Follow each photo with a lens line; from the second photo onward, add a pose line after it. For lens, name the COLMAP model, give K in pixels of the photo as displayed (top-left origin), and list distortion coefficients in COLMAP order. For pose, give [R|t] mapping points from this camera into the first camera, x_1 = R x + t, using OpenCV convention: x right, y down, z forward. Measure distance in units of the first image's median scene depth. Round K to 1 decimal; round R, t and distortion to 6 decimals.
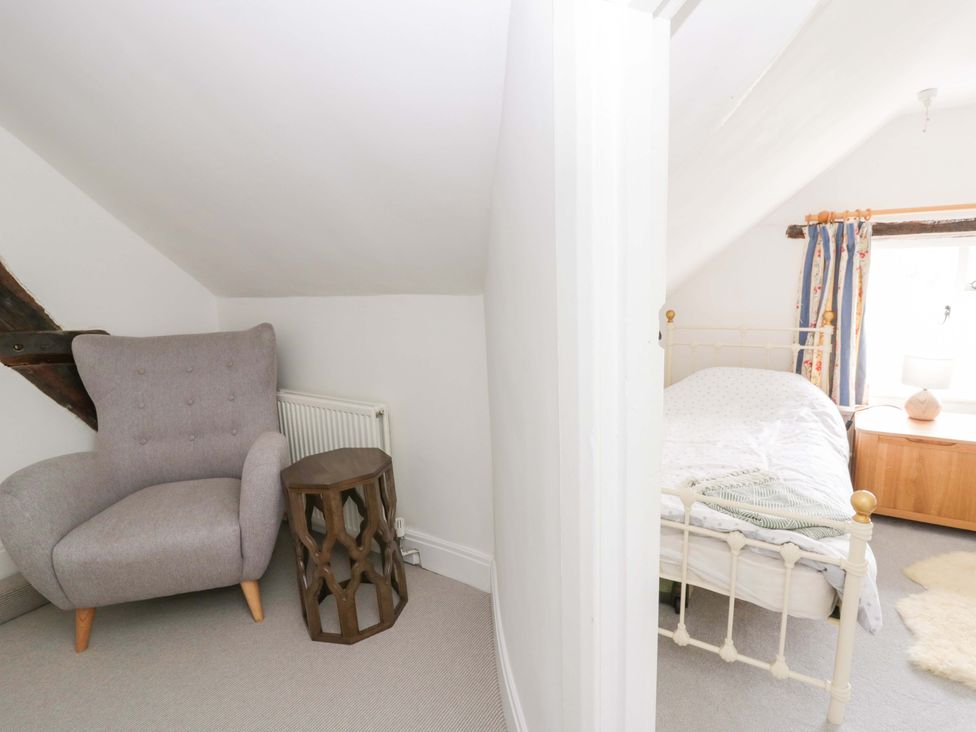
lens RADIAL K [[504.7, 0, 501.5], [0, 504.7, 349.7], [0, 0, 1]] dist [0.000548, -0.014711]
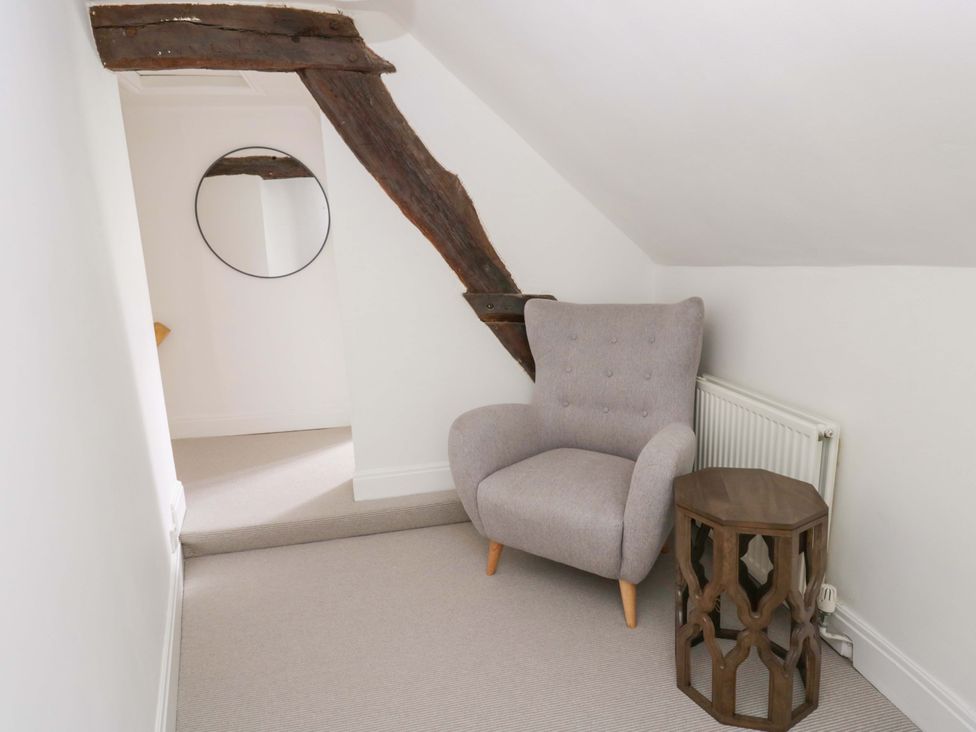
lens RADIAL K [[501.2, 0, 496.6], [0, 501.2, 362.9], [0, 0, 1]] dist [-0.001297, -0.013858]
pose [[0.638097, 0.157096, -0.753759, -0.026696], [-0.085742, 0.987373, 0.133199, -0.031623], [0.765167, -0.020365, 0.643510, 0.225046]]
